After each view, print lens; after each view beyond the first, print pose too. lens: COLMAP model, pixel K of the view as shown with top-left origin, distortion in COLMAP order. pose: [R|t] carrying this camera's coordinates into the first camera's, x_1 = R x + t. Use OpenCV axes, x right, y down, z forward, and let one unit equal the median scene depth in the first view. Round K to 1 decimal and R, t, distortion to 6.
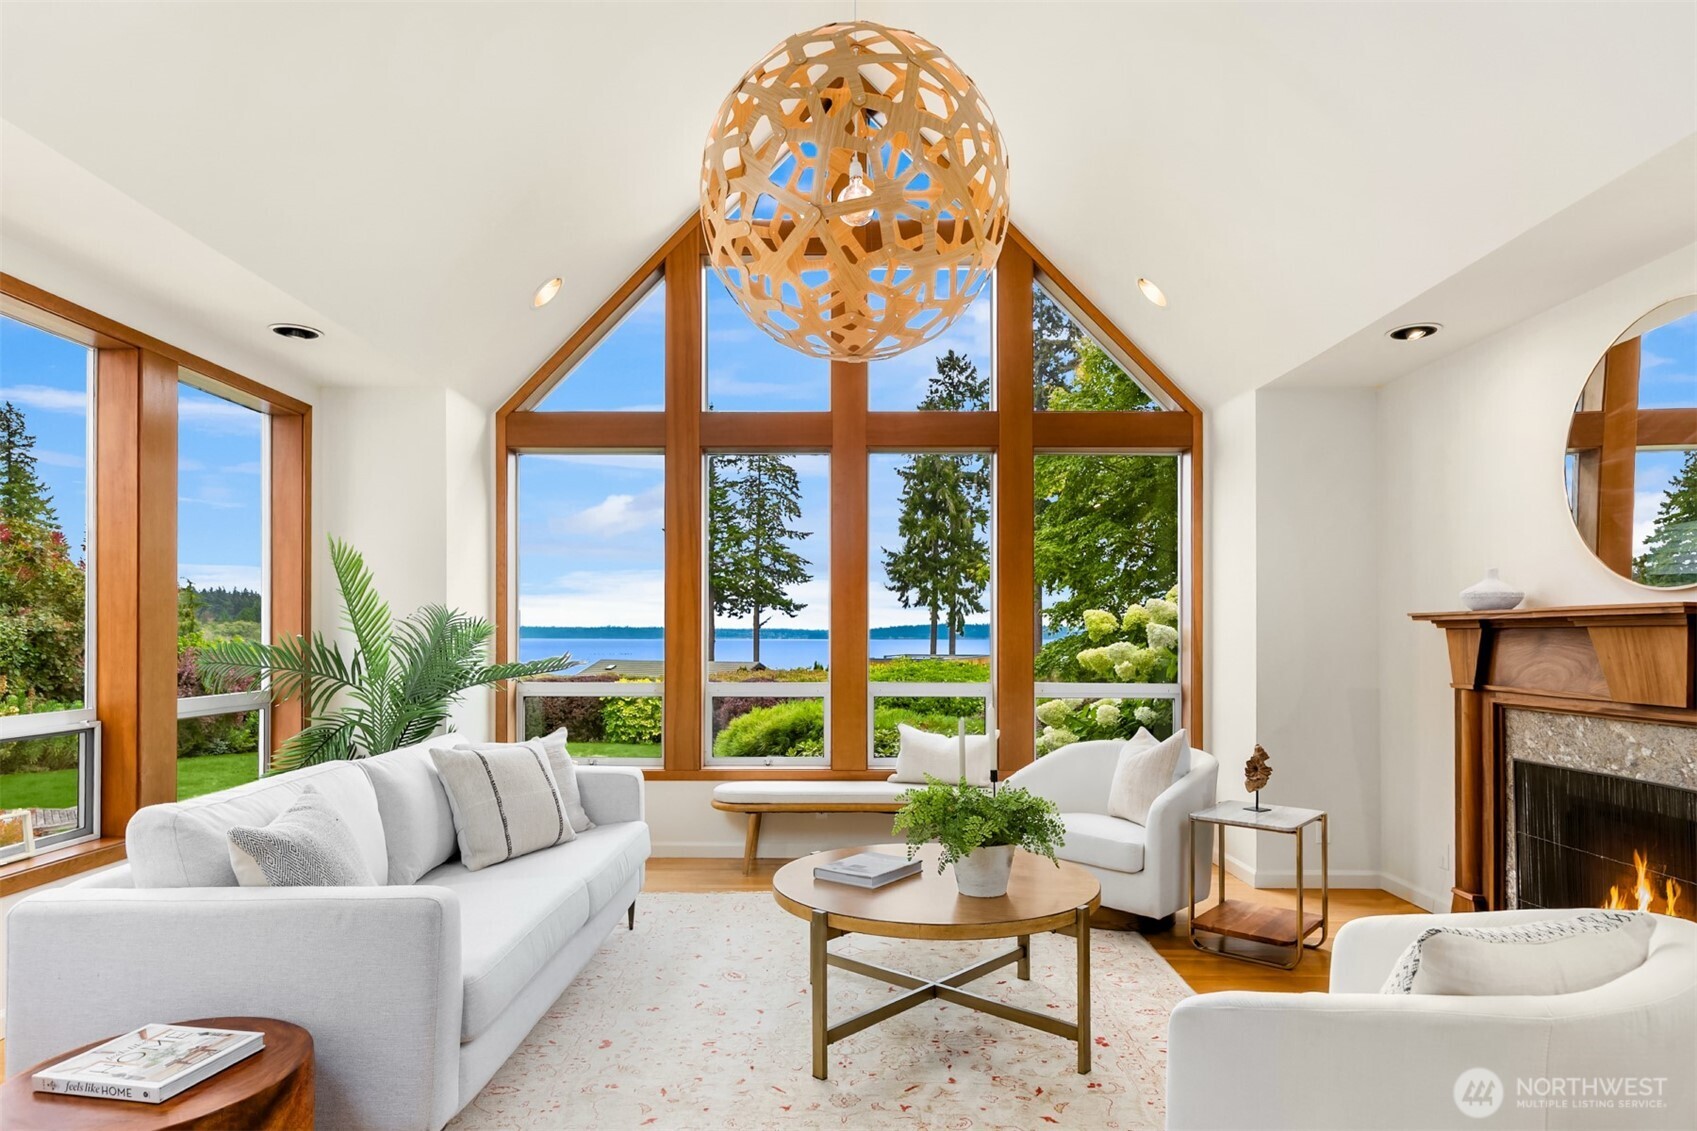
lens RADIAL K [[982.7, 0, 825.9], [0, 982.7, 638.5], [0, 0, 1]] dist [0.012245, -0.002132]
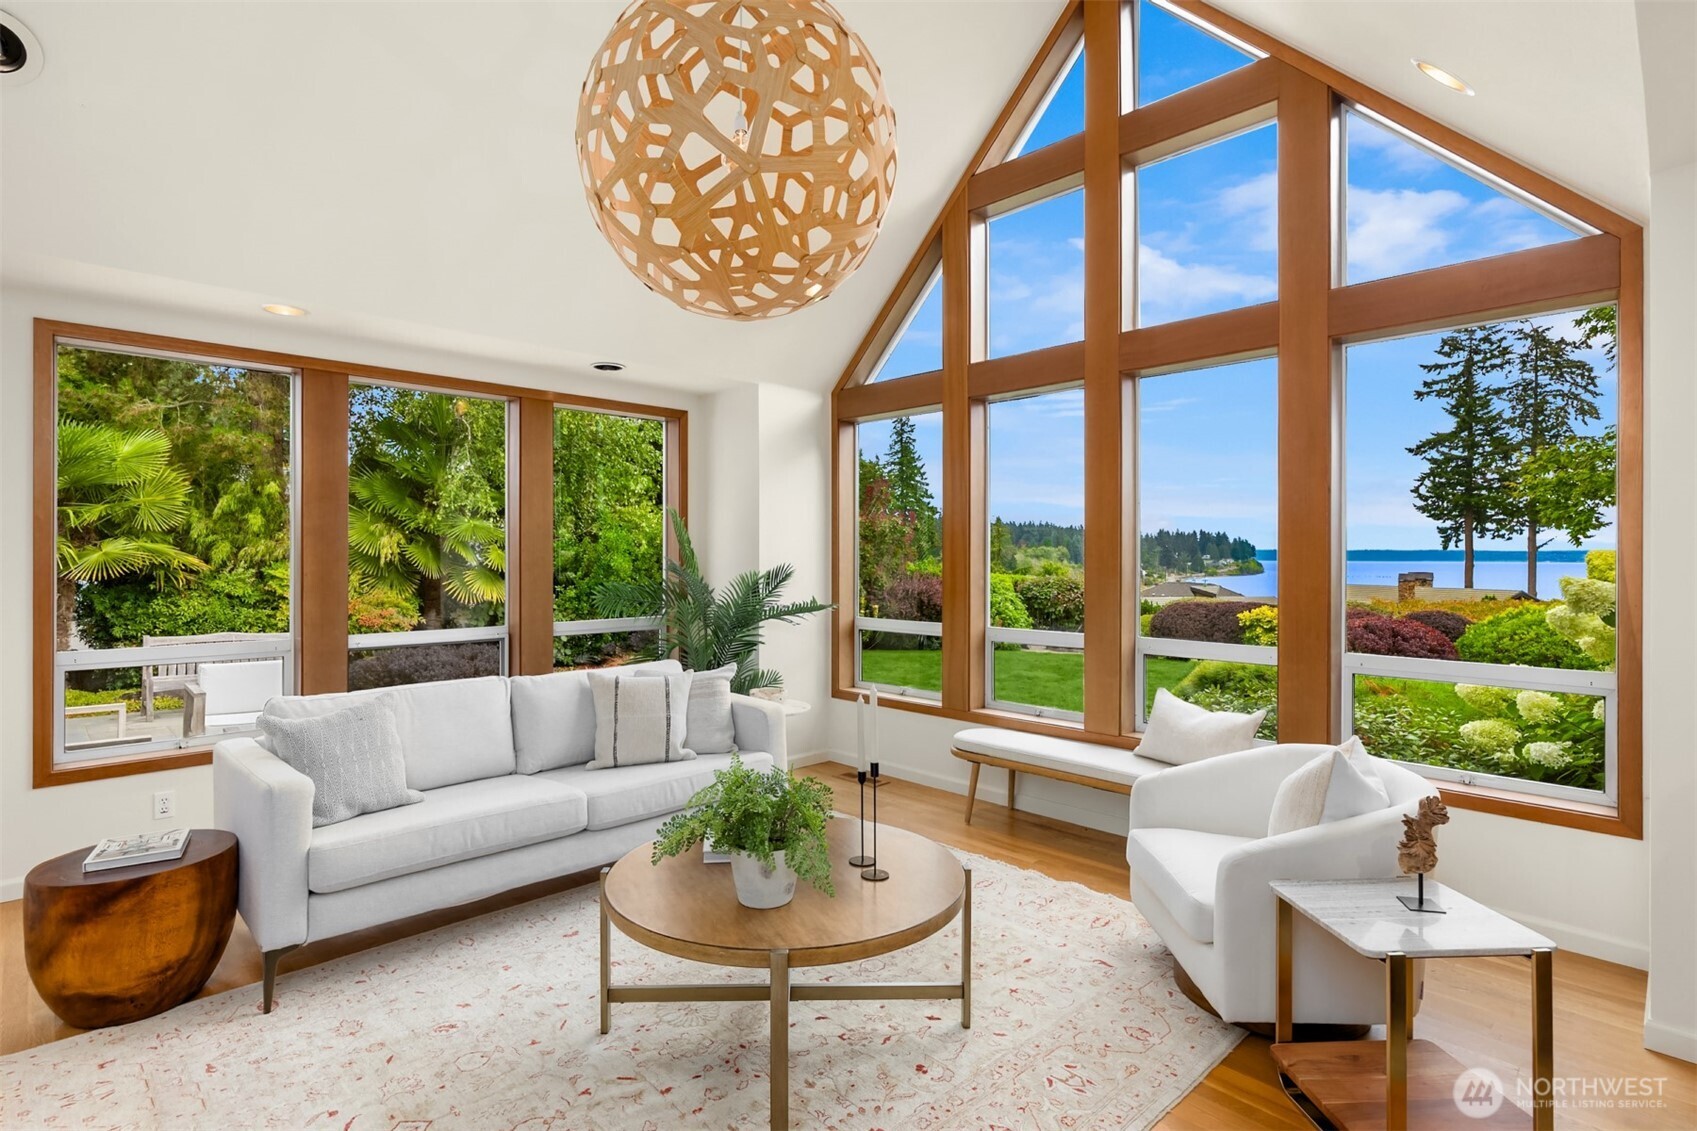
lens RADIAL K [[841.2, 0, 832.6], [0, 841.2, 560.0], [0, 0, 1]] dist [0.001416, 0.002936]
pose [[0.698816, 0.004095, -0.715290, 0.425018], [-0.003289, 0.999991, 0.002512, -0.027894], [0.715294, 0.000598, 0.698824, 0.296456]]
